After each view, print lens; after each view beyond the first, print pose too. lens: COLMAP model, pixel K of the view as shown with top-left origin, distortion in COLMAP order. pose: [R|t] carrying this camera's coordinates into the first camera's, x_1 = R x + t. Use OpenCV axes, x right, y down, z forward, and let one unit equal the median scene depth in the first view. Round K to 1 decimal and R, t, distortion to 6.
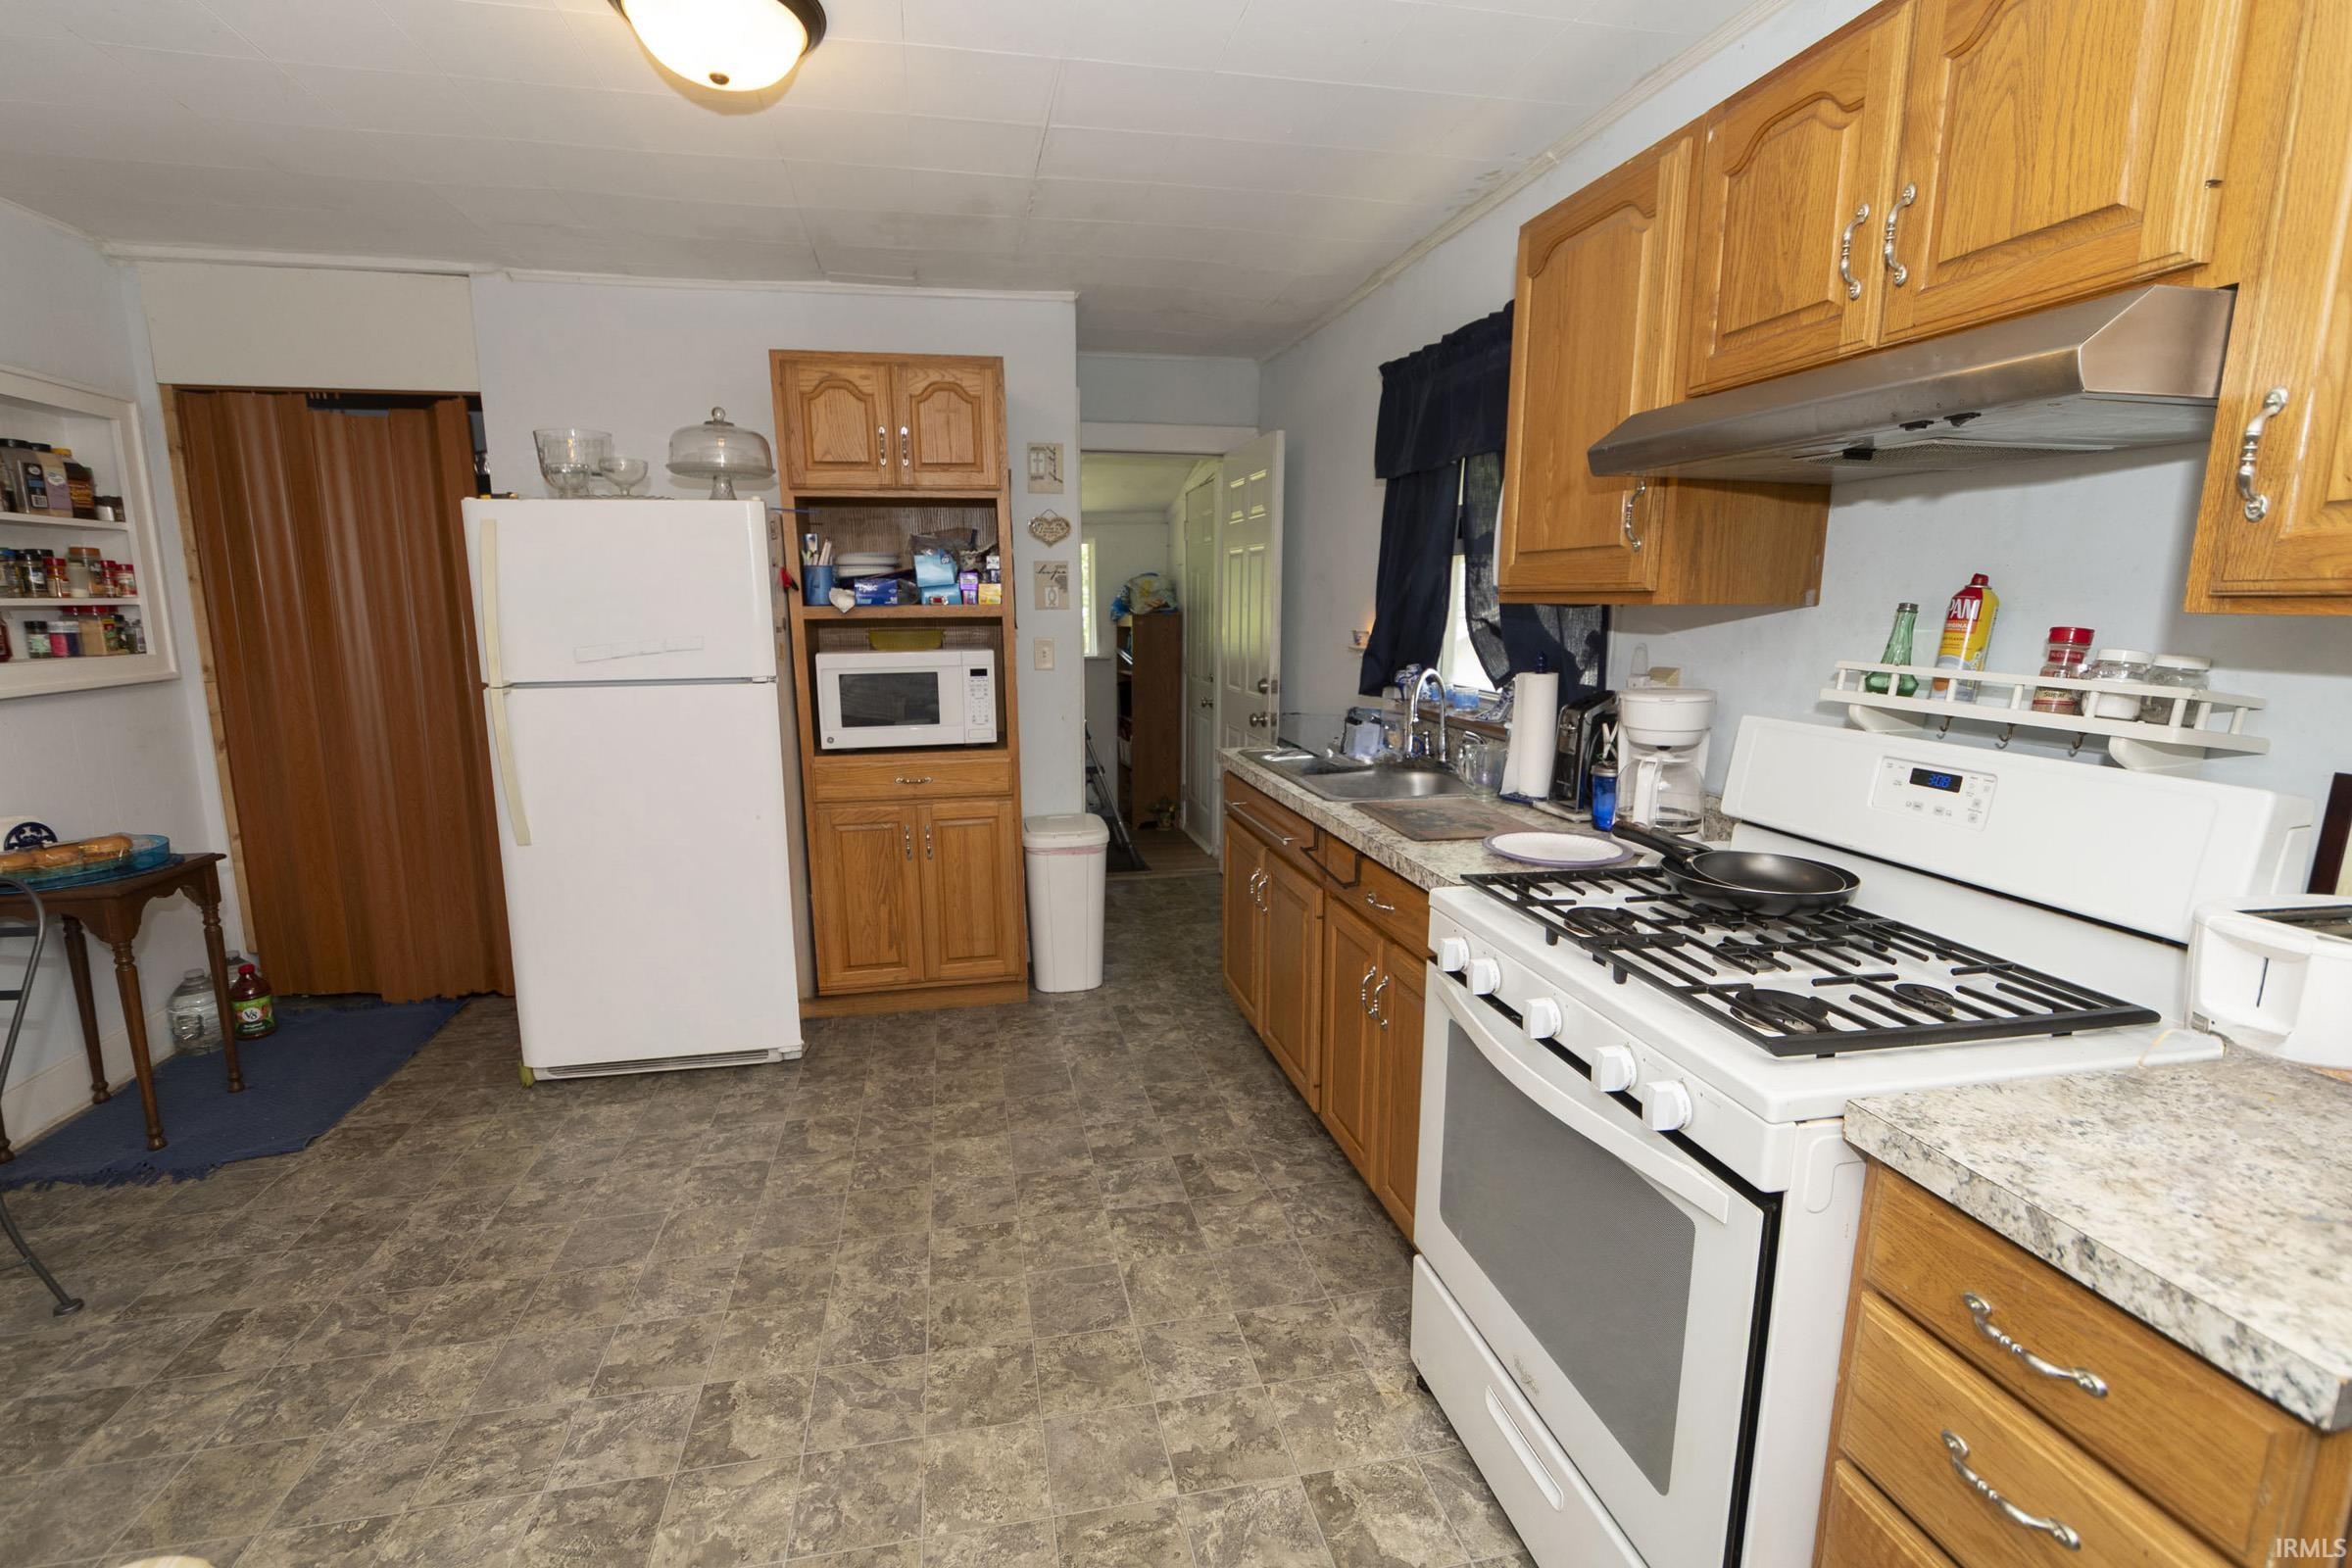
lens RADIAL K [[1024.2, 0, 1141.6], [0, 1024.2, 771.5], [0, 0, 1]] dist [0.001051, -0.002326]
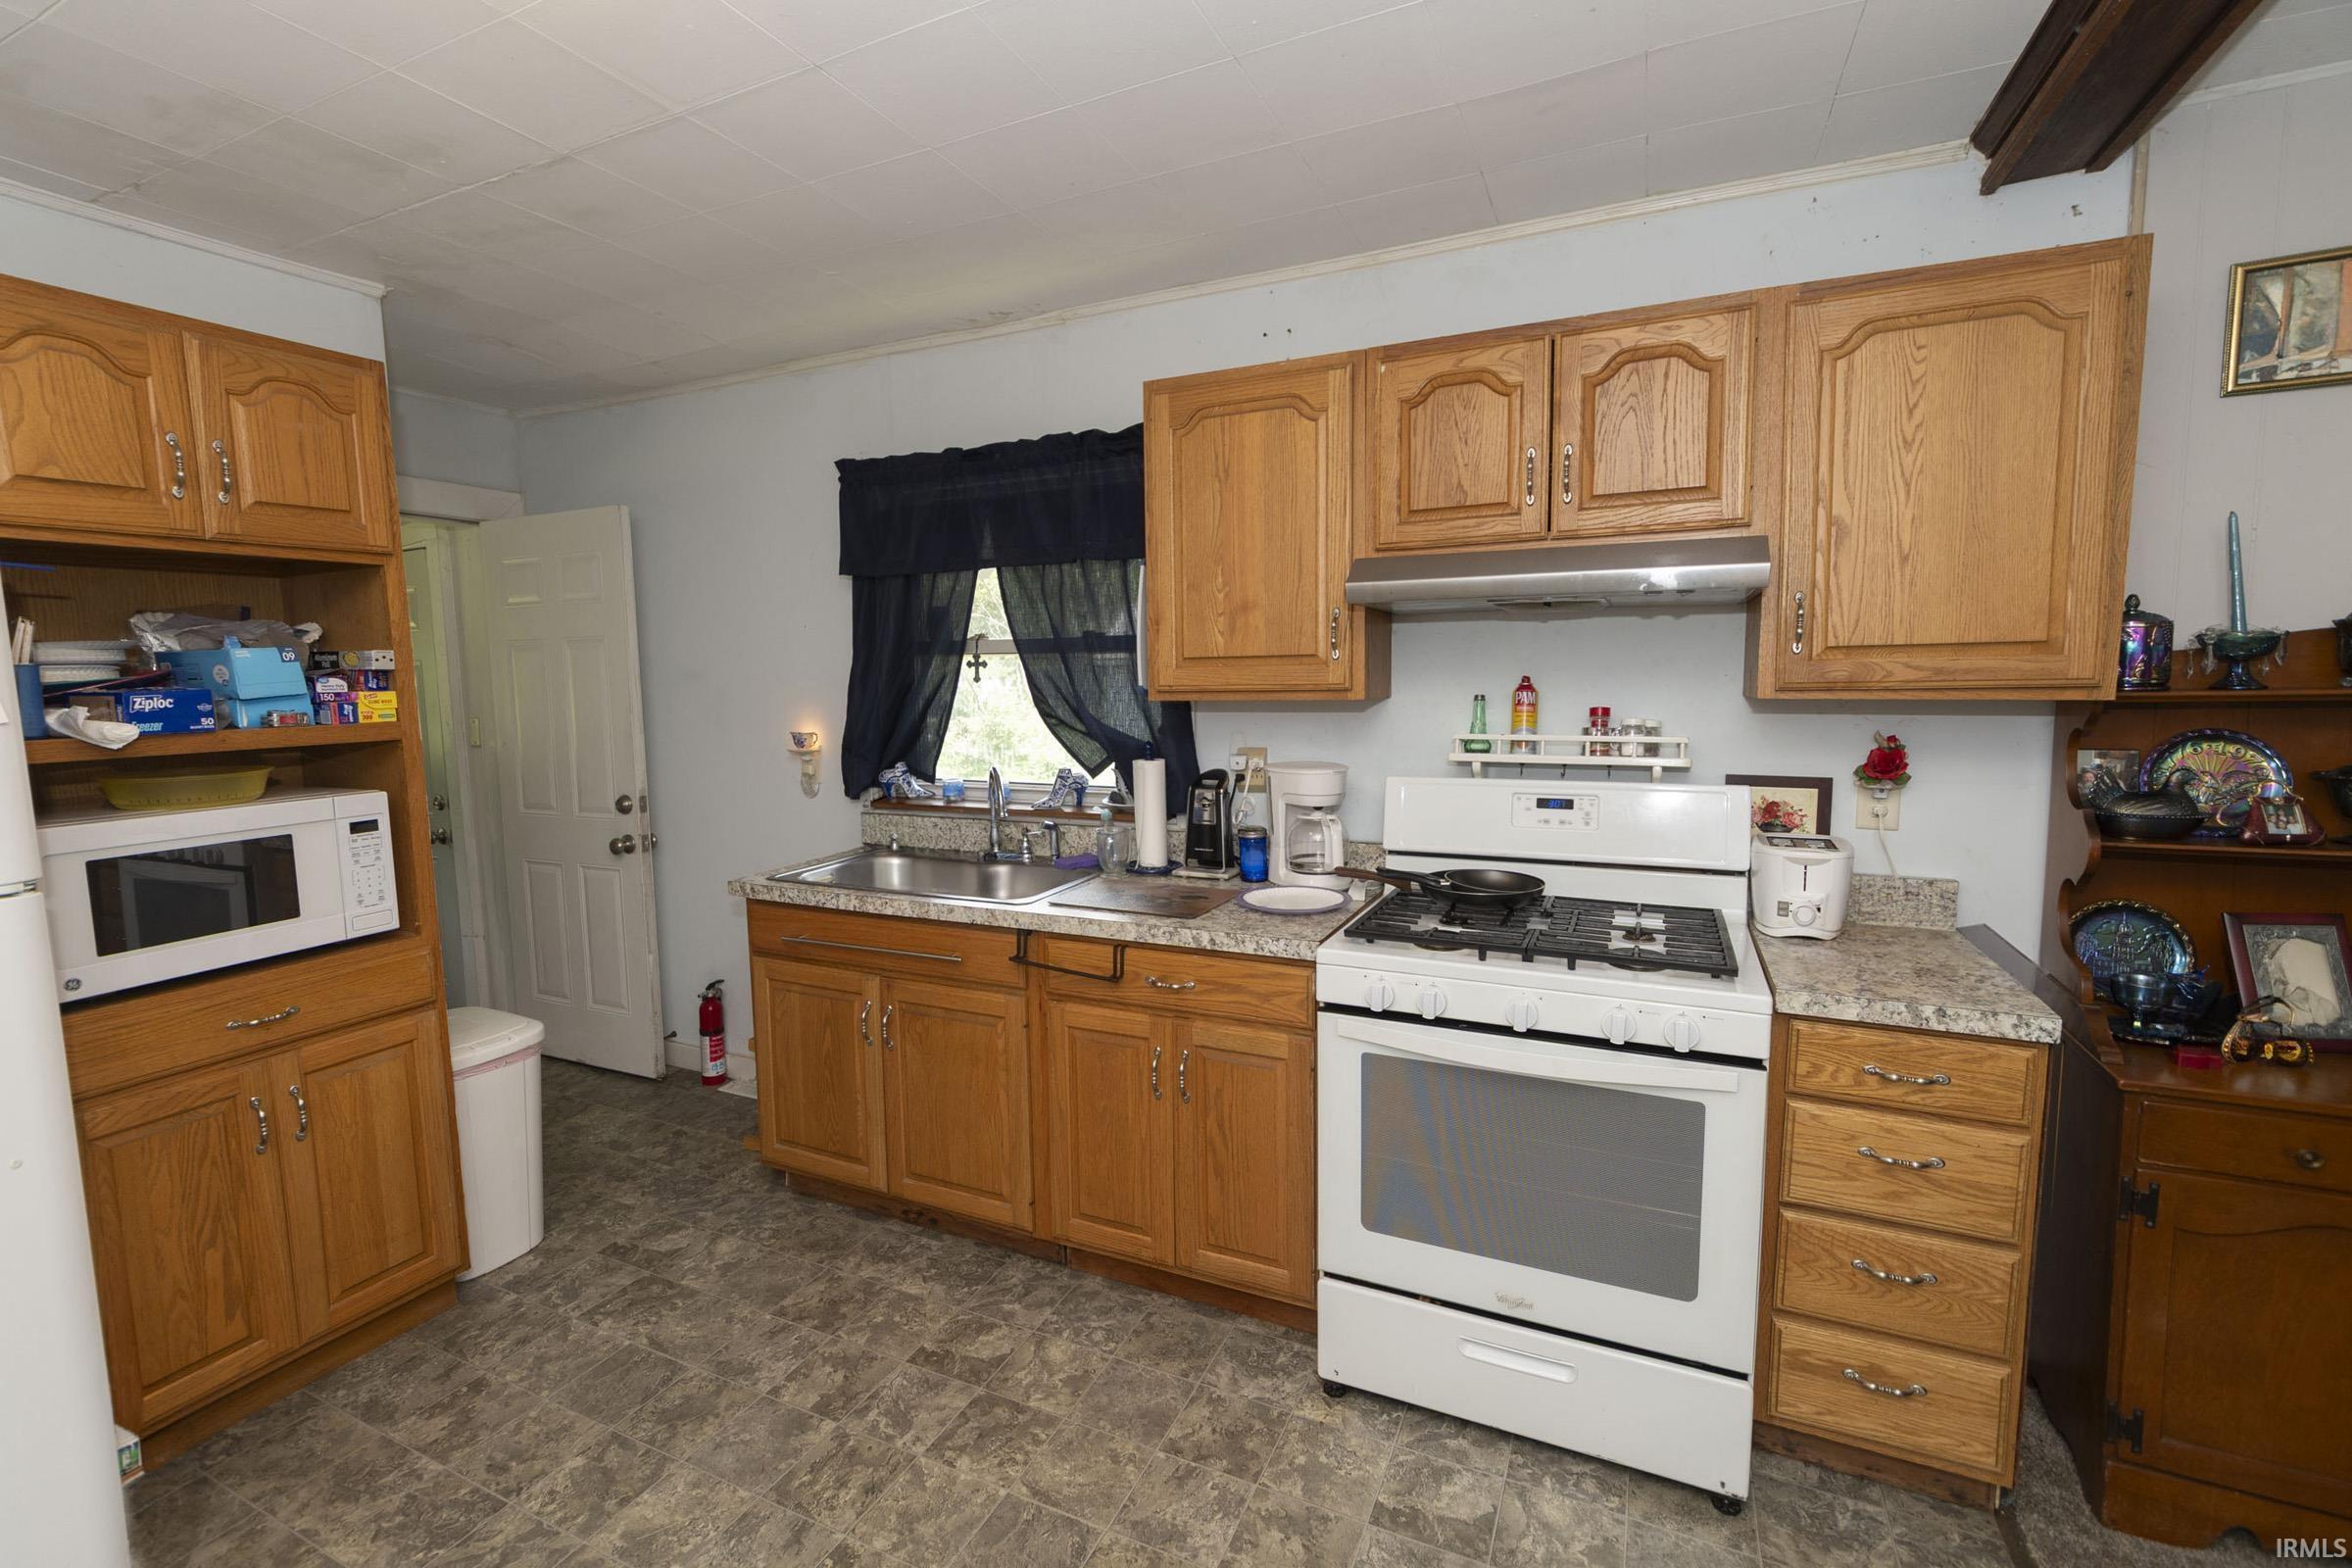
lens RADIAL K [[1024.2, 0, 1134.0], [0, 1024.2, 775.2], [0, 0, 1]] dist [0.001051, -0.002326]
pose [[0.611430, -0.086758, 0.786528, -0.549781], [0.150068, 0.988646, -0.007606, -0.075776], [-0.776939, 0.122683, 0.617507, 0.319322]]
